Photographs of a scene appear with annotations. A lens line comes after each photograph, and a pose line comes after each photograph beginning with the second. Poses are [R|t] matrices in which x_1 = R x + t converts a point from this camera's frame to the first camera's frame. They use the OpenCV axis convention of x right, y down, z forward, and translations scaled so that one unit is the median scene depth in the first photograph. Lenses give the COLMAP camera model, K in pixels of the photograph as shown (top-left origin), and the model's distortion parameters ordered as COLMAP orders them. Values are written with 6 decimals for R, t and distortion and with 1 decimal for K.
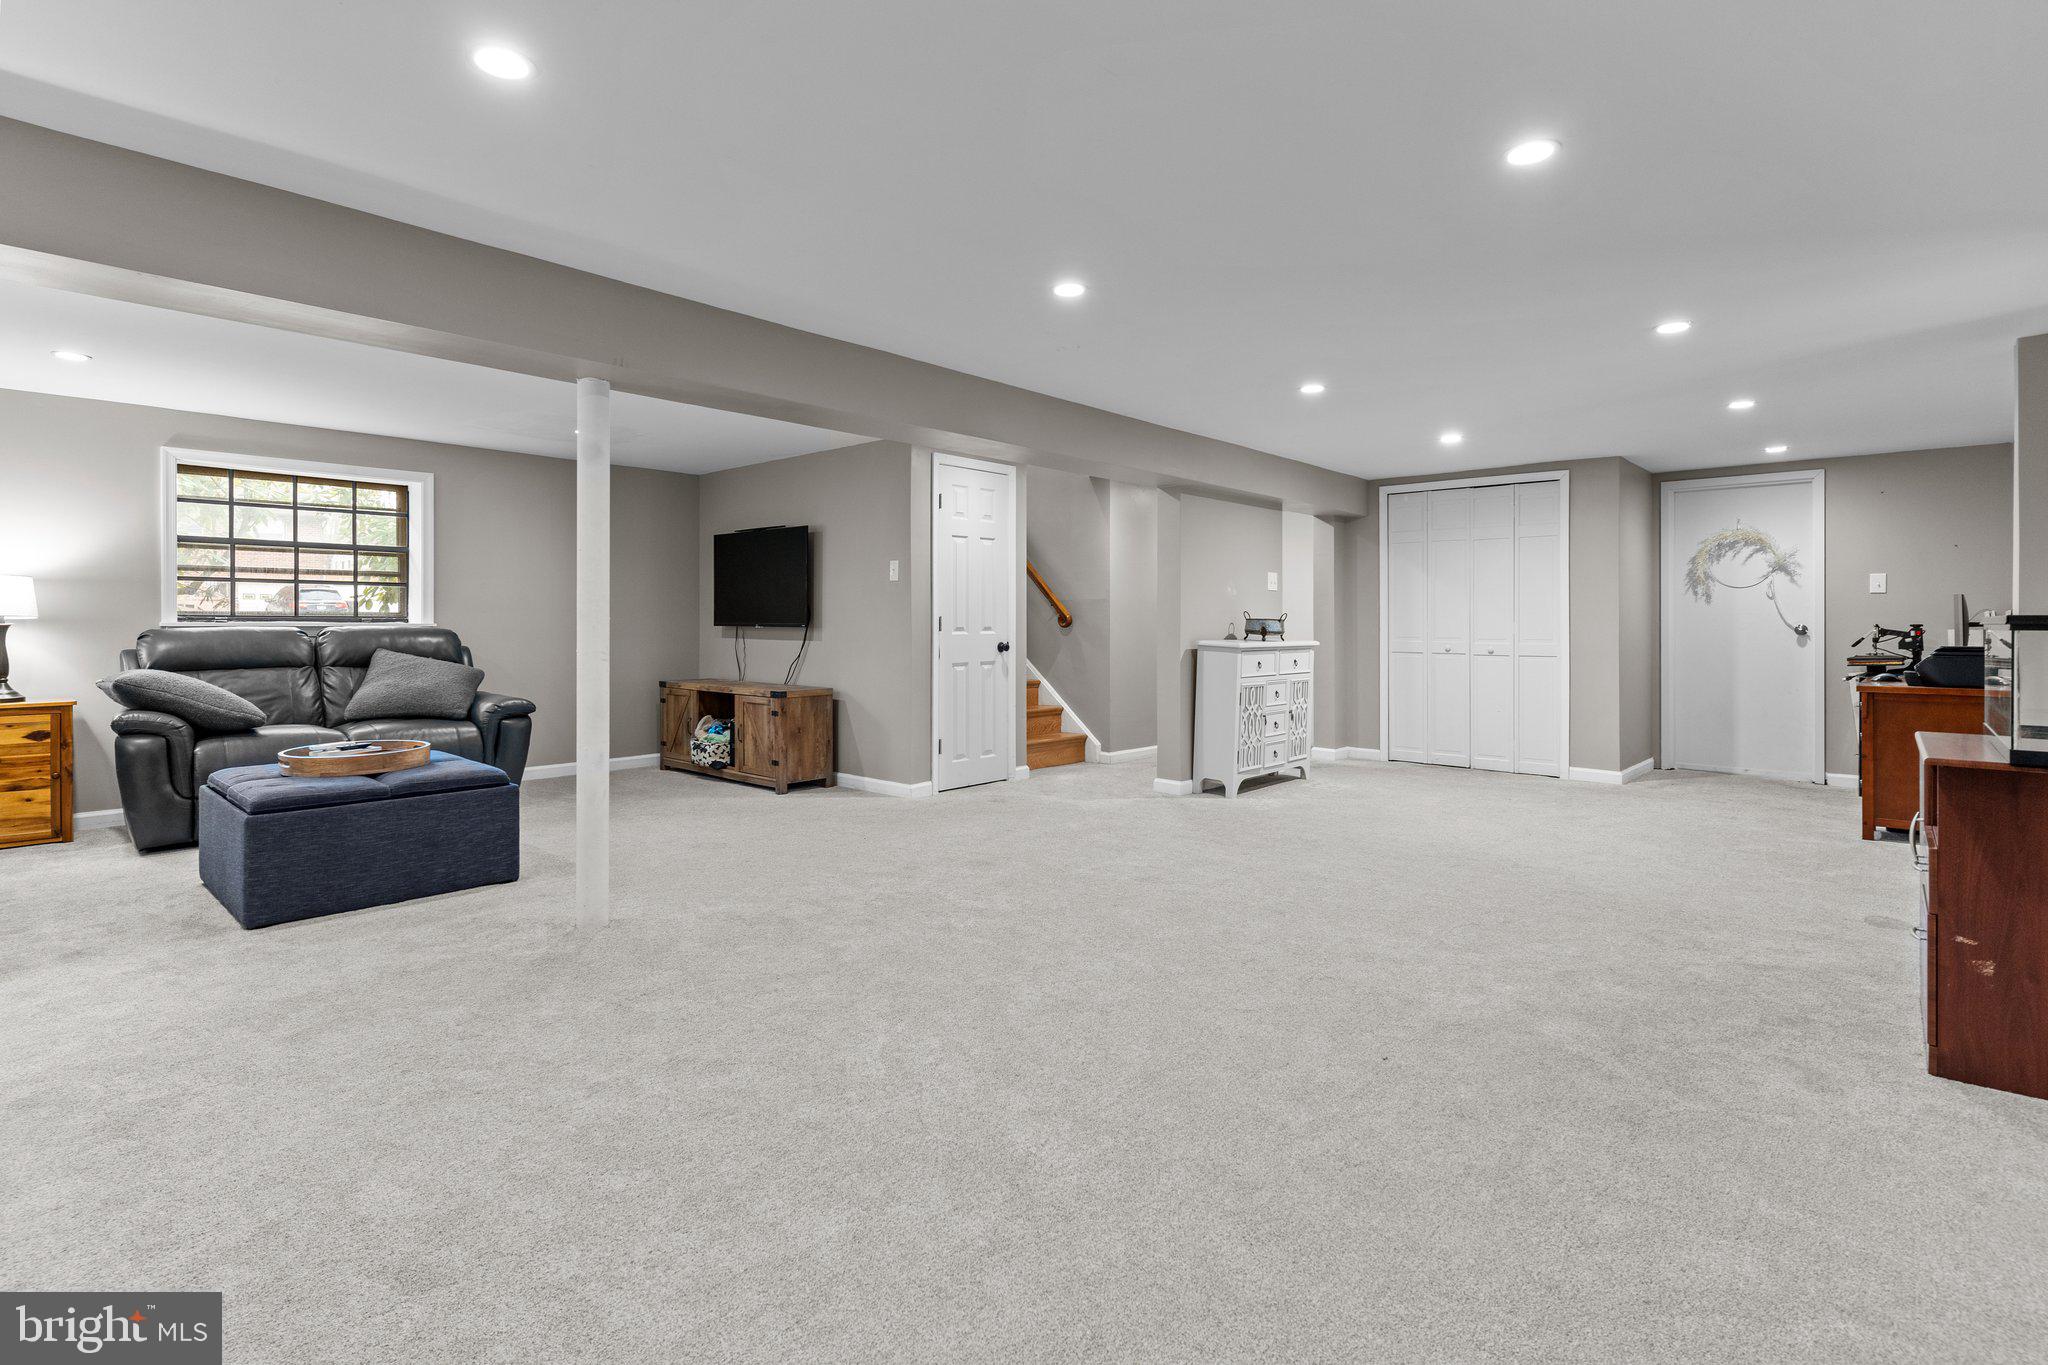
lens RADIAL K [[977.4, 0, 1023.0], [0, 977.4, 607.8], [0, 0, 1]] dist [-0.002210, -0.000236]
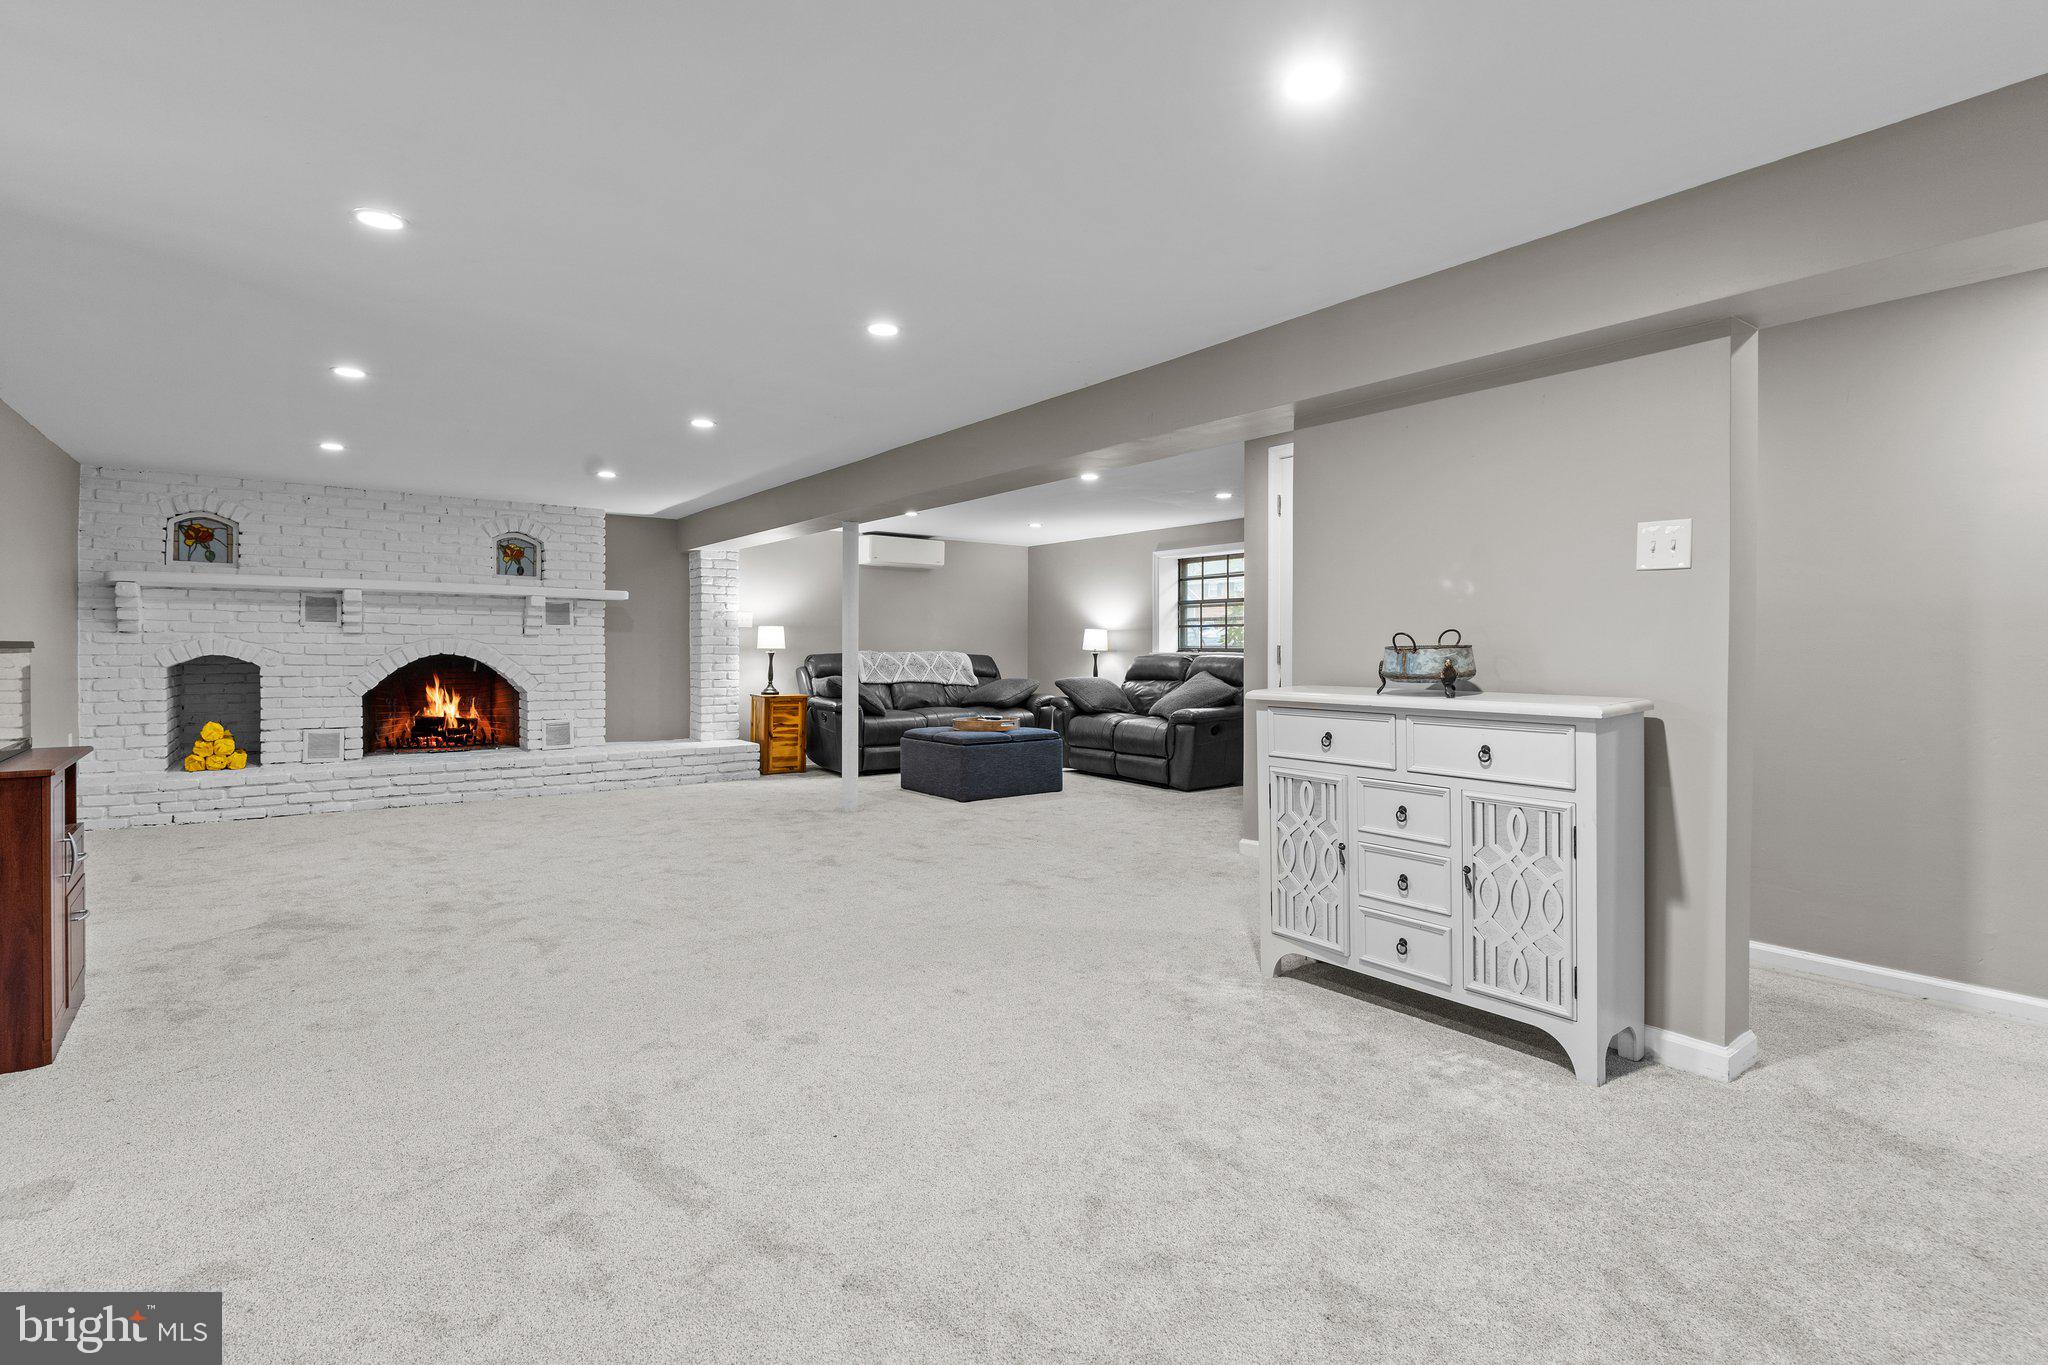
lens RADIAL K [[963.3, 0, 1023.9], [0, 963.3, 653.6], [0, 0, 1]] dist [0.000228, -0.000012]
pose [[-0.193499, 0.000158, -0.981100, 1.062642], [0.002555, 0.999997, -0.000343, 0.022231], [0.981097, -0.002573, -0.193499, 1.342823]]
